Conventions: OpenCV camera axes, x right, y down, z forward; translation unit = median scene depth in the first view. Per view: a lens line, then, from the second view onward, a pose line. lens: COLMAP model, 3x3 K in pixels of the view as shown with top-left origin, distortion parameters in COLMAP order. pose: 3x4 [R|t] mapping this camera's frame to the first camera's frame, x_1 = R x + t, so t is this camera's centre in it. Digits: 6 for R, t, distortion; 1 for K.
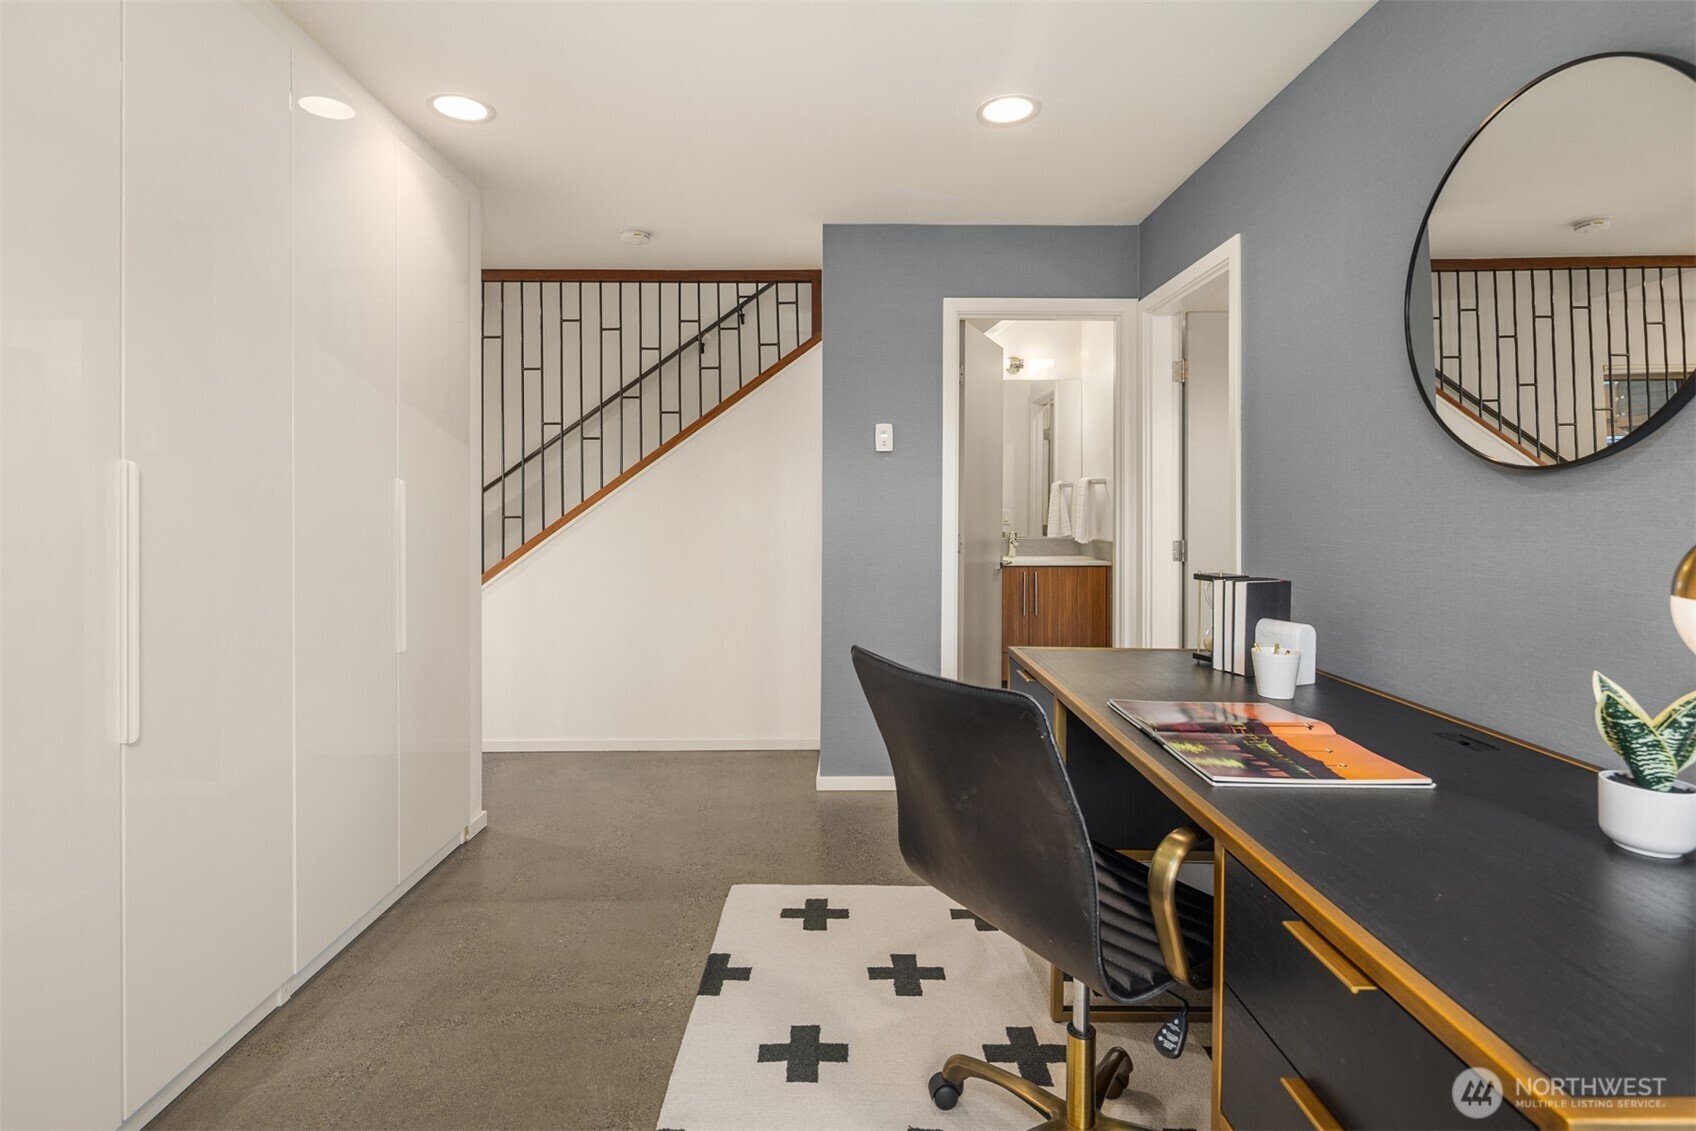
lens RADIAL K [[822.3, 0, 848.0], [0, 822.3, 565.5], [0, 0, 1]] dist [0.000186, 0.000054]
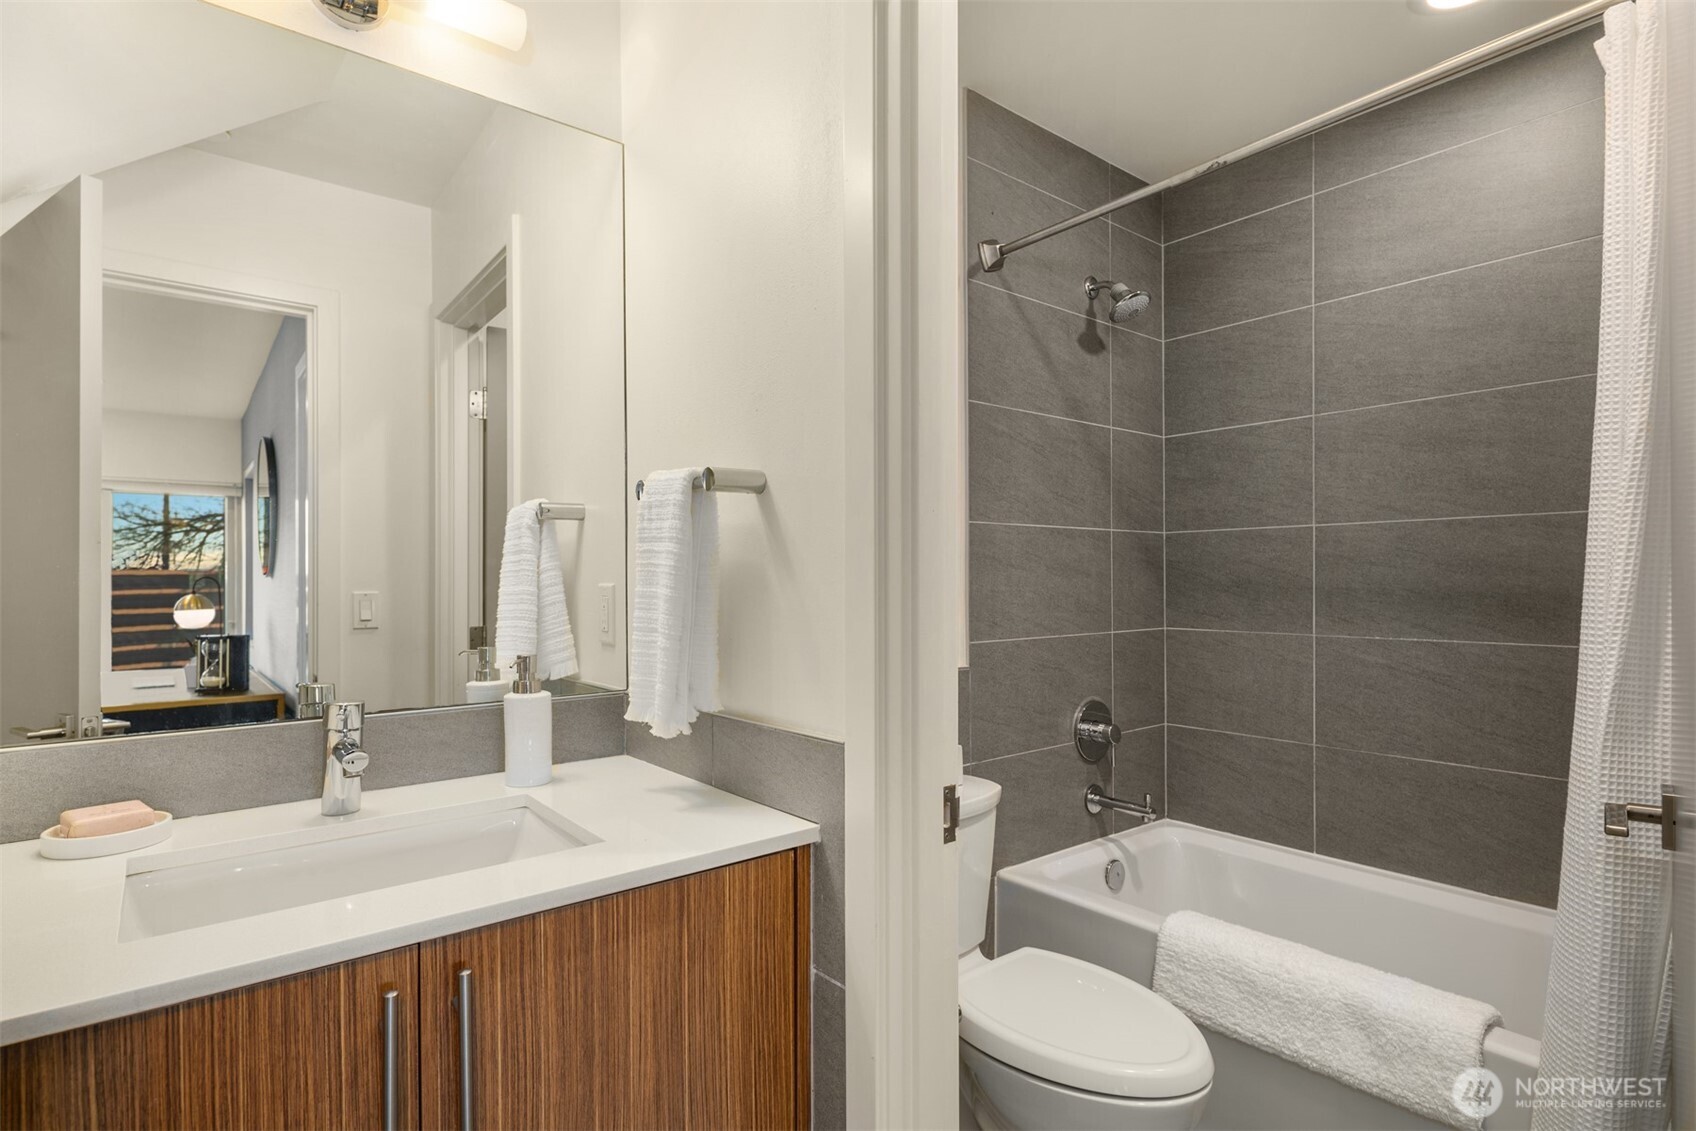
lens RADIAL K [[822.3, 0, 848.0], [0, 822.3, 565.5], [0, 0, 1]] dist [0.000186, 0.000054]
pose [[0.785138, -0.001976, 0.619318, 0.183322], [0.053182, 0.996516, -0.064242, -0.060641], [-0.617034, 0.083376, 0.782508, 0.797219]]
